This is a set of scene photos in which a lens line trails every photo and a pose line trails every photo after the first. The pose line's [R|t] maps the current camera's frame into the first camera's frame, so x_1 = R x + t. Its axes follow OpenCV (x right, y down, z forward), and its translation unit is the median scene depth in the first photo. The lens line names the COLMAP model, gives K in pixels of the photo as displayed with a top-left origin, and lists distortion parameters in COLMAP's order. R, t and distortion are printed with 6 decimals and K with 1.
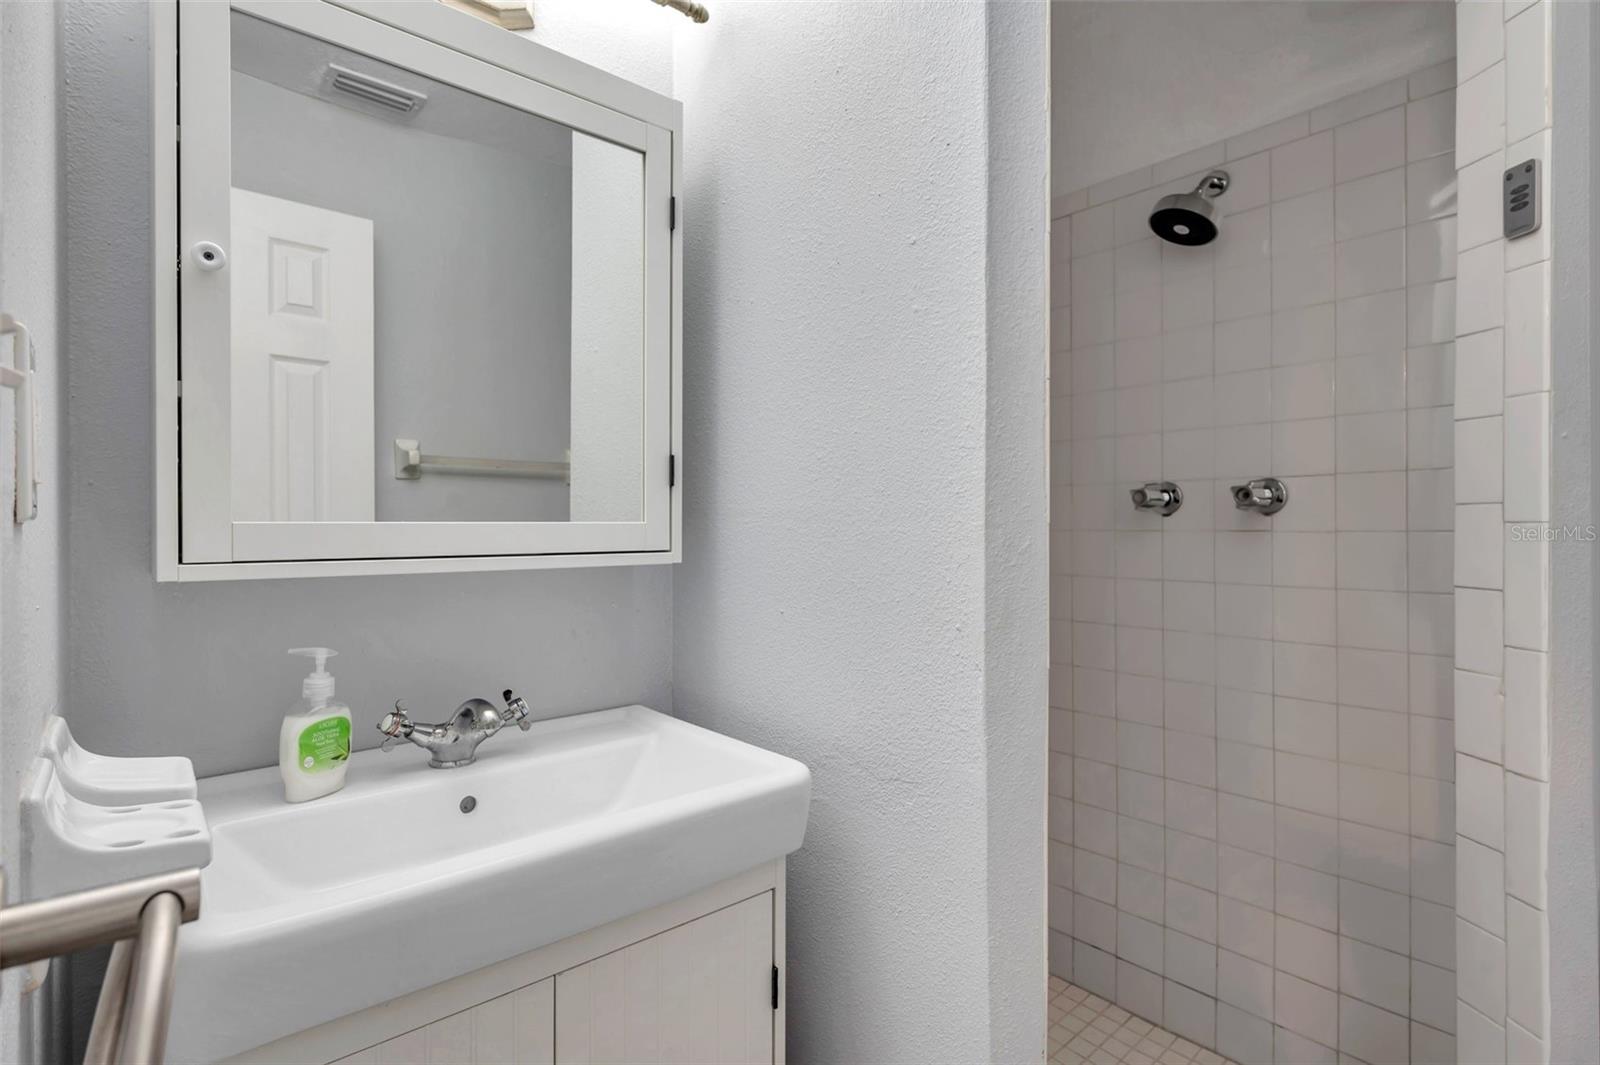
lens RADIAL K [[775.3, 0, 780.6], [0, 775.3, 532.4], [0, 0, 1]] dist [0.000095, 0.000257]
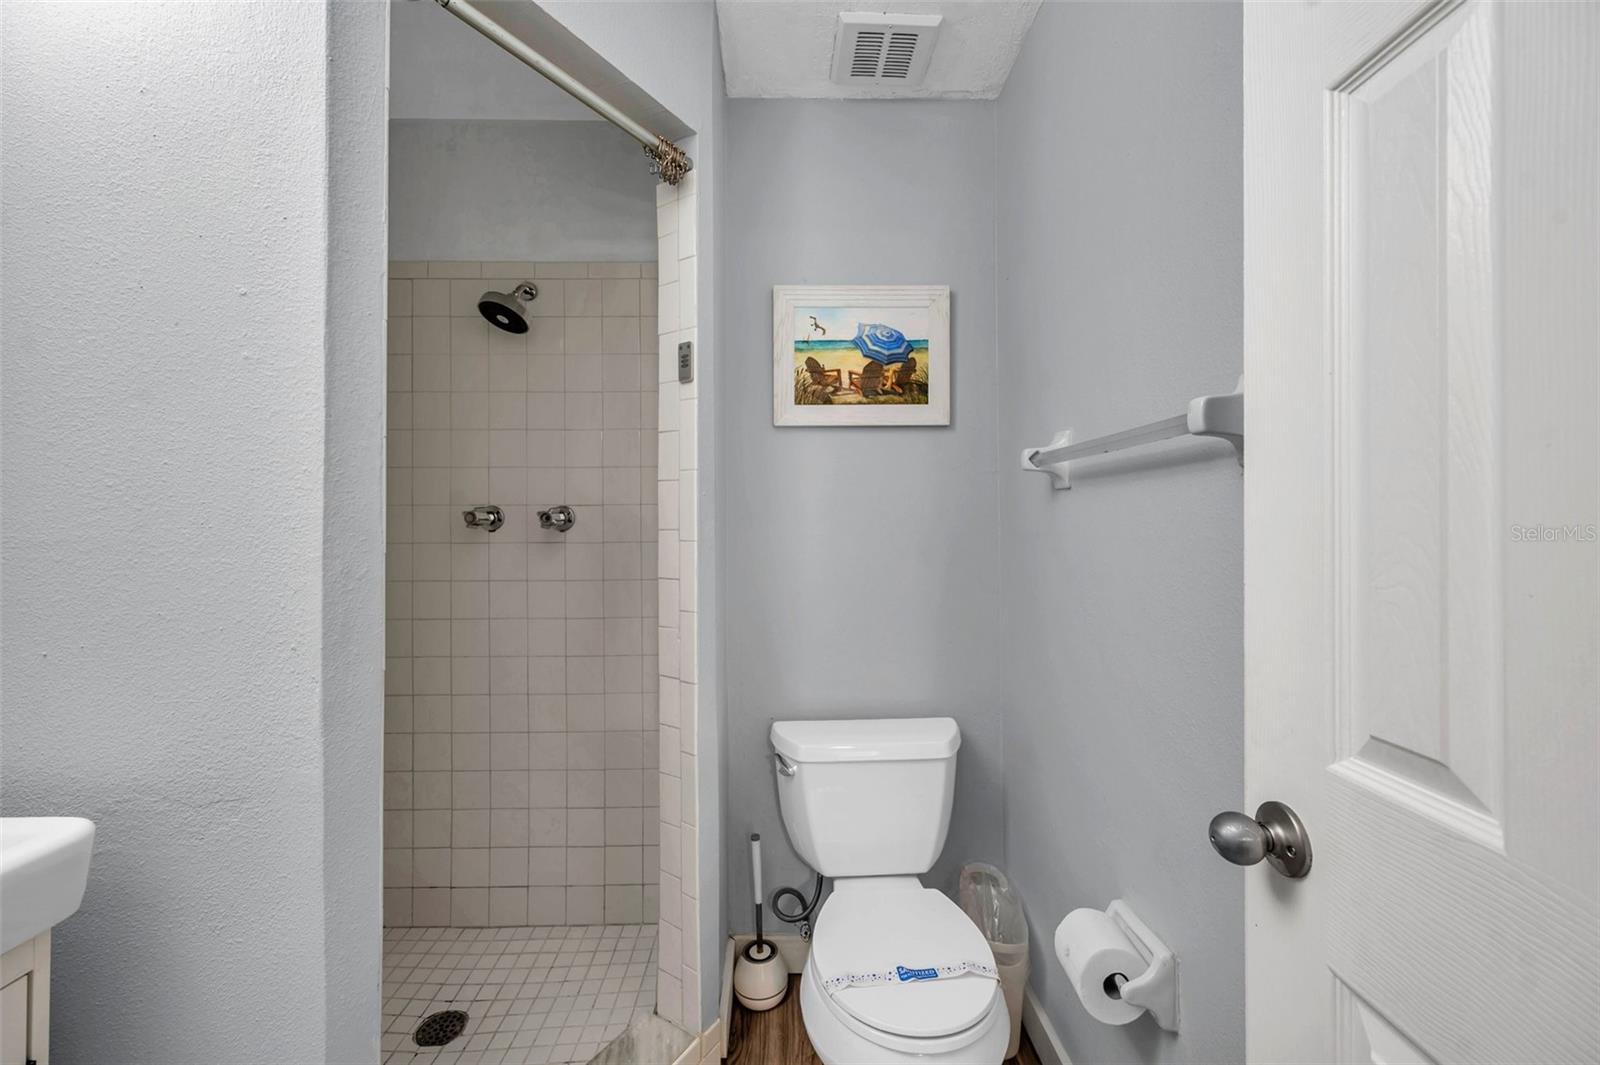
lens RADIAL K [[632.4, 0, 799.0], [0, 632.4, 528.2], [0, 0, 1]] dist [-0.001530, 0.000064]
pose [[0.620680, 0.005499, 0.784045, -0.034575], [-0.000592, 0.999978, -0.006545, -0.043916], [-0.784064, 0.003598, 0.620670, -0.141798]]
